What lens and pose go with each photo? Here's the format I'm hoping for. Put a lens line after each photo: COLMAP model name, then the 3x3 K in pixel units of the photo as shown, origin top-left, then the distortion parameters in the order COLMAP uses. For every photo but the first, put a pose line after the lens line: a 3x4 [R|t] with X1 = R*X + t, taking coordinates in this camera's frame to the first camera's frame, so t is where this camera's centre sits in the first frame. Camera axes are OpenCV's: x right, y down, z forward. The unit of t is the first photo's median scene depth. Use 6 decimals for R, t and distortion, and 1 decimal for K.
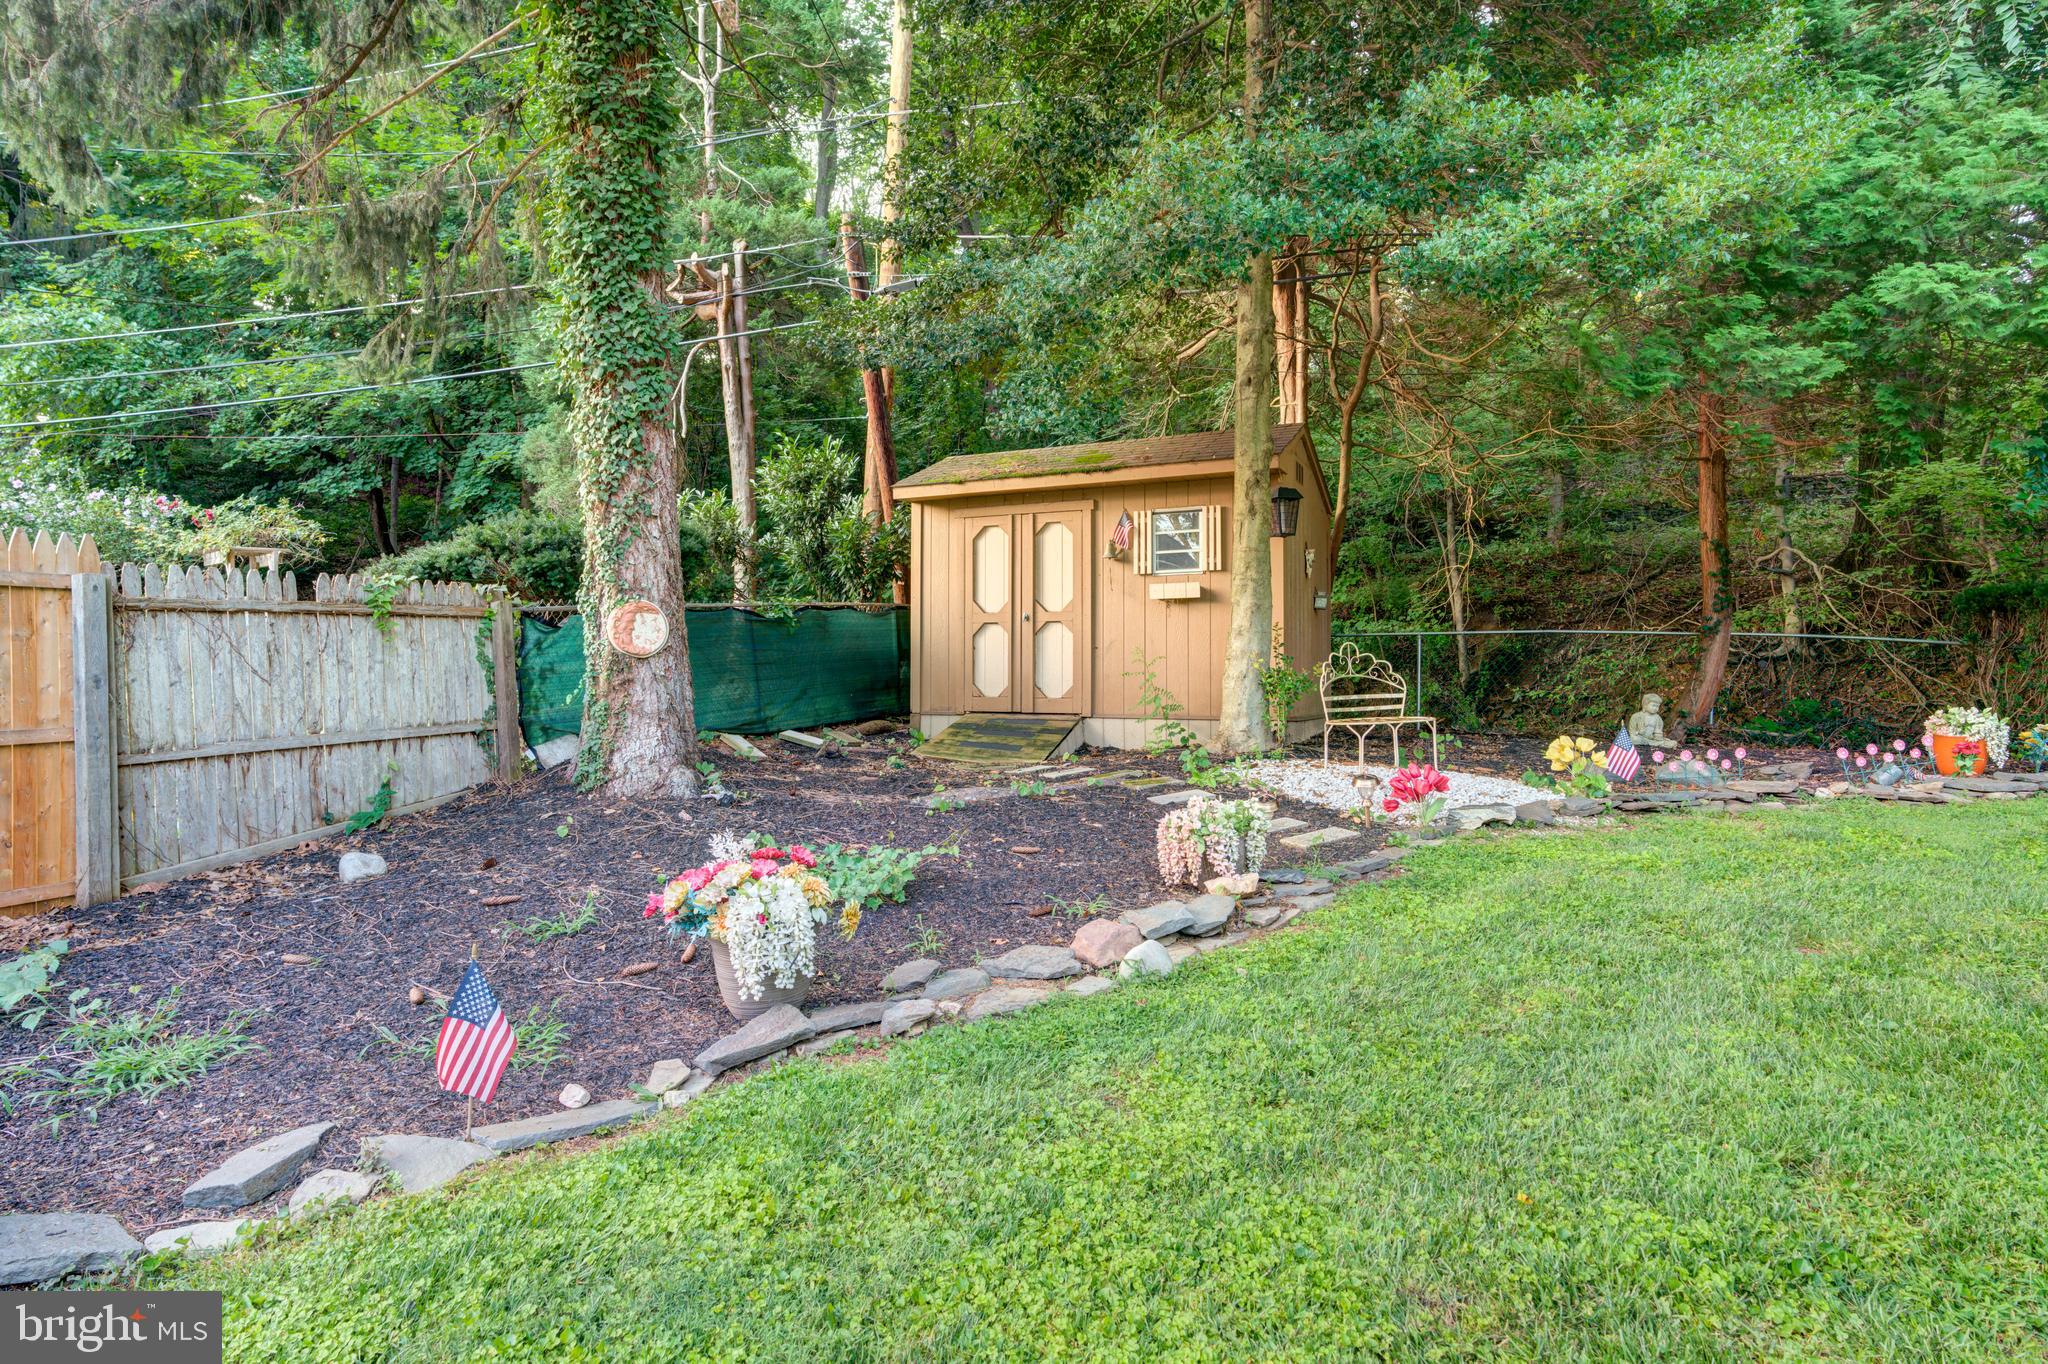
lens RADIAL K [[1118.7, 0, 1019.4], [0, 1118.7, 682.0], [0, 0, 1]] dist [0.031692, 0.000162]
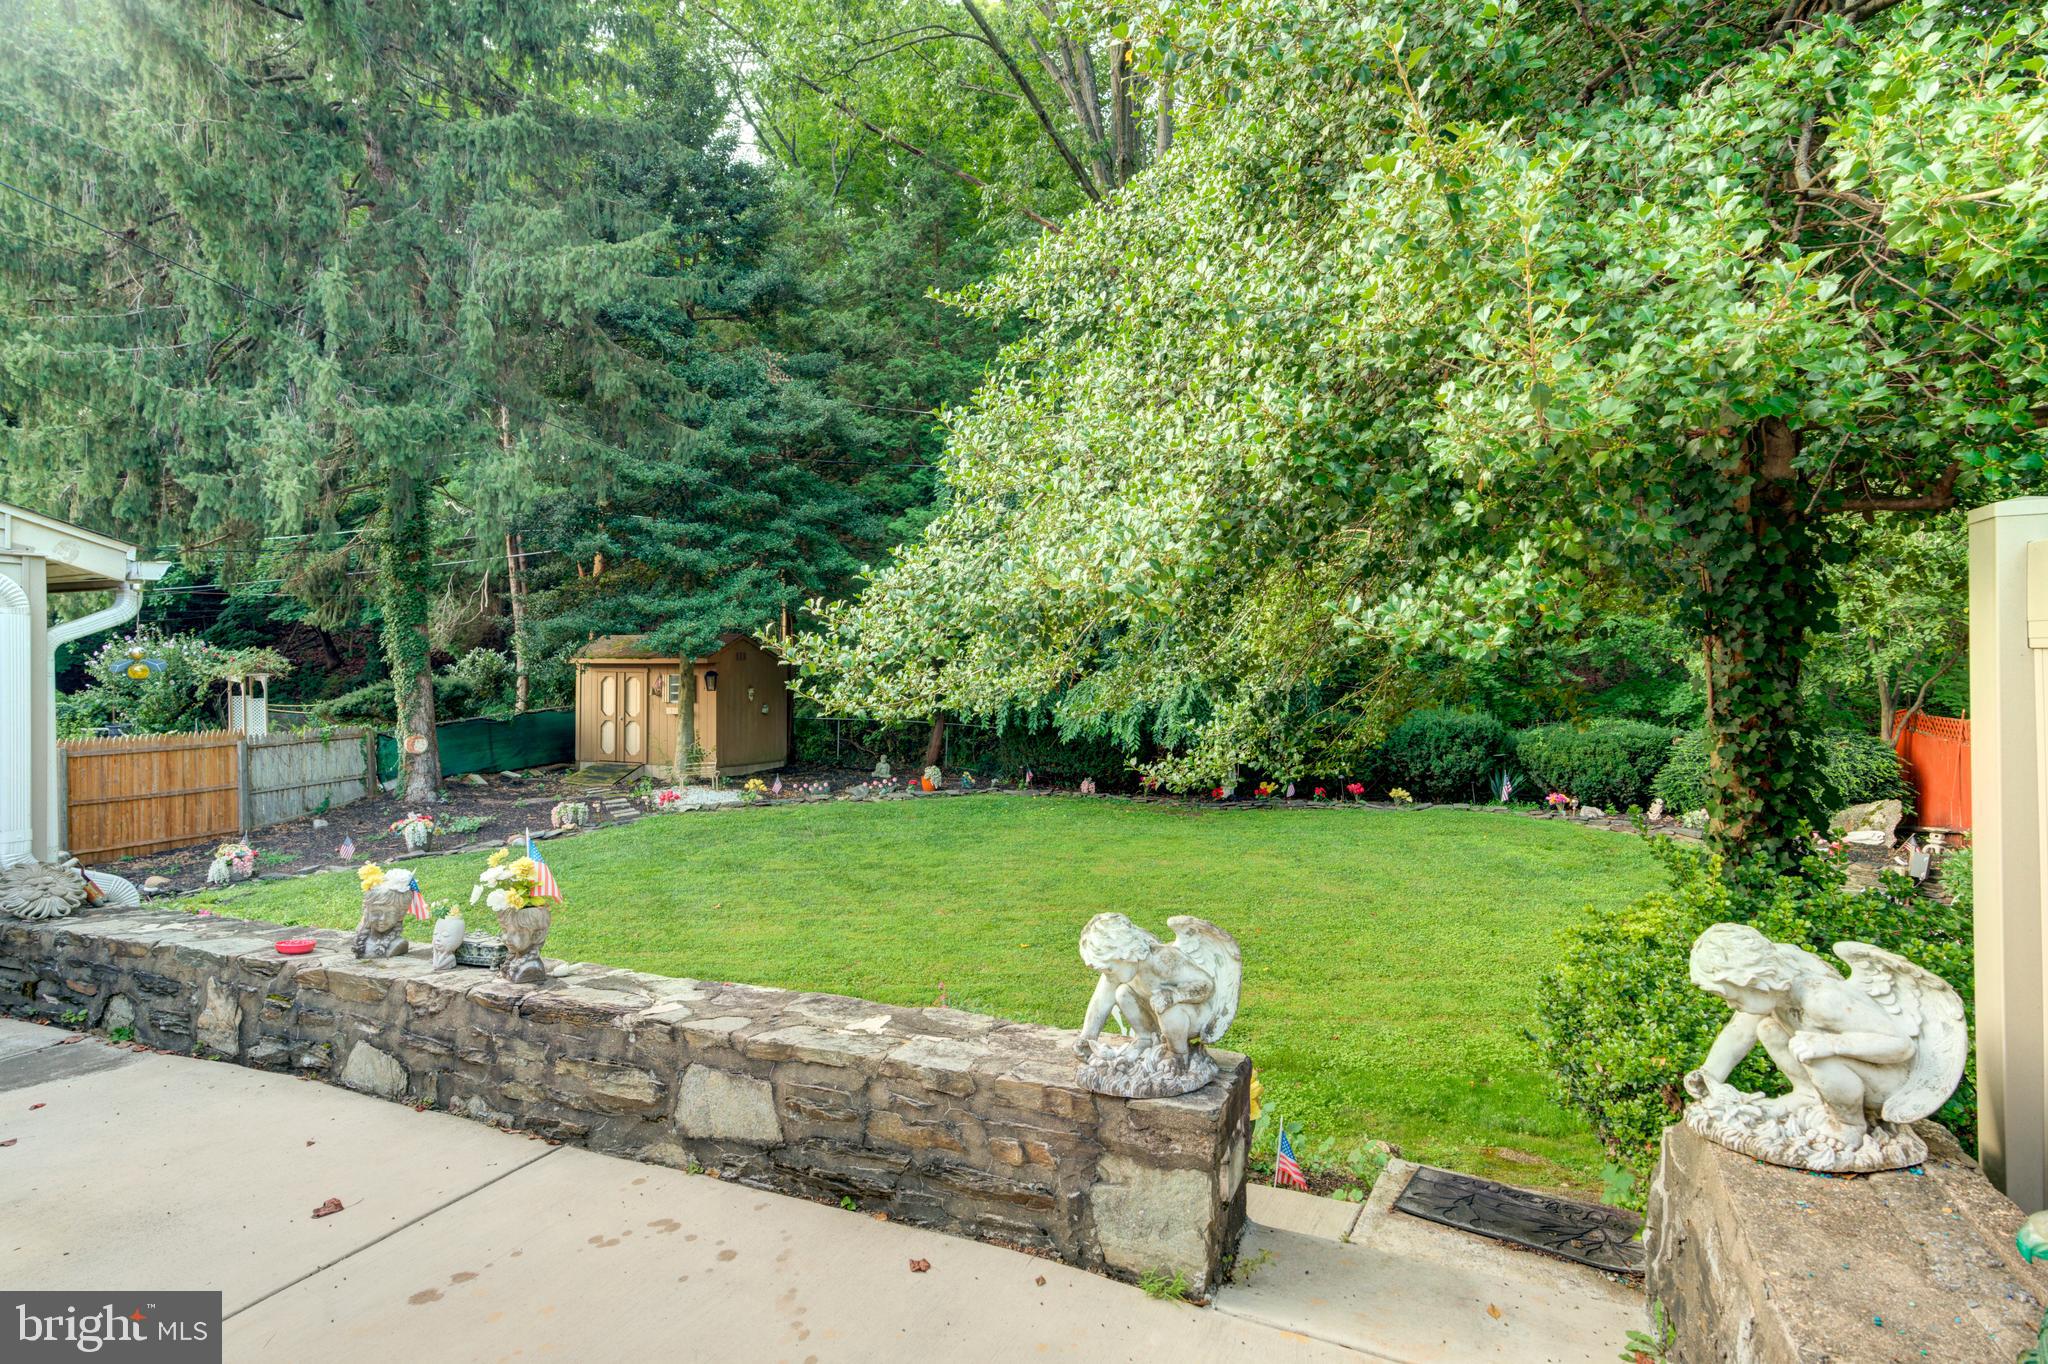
lens RADIAL K [[1118.7, 0, 1029.3], [0, 1118.7, 680.2], [0, 0, 1]] dist [0.031692, 0.000162]
pose [[0.998534, 0.003898, 0.053981, 1.012058], [-0.004251, 0.999970, 0.006429, -0.221523], [-0.053954, -0.006649, 0.998521, -1.868819]]
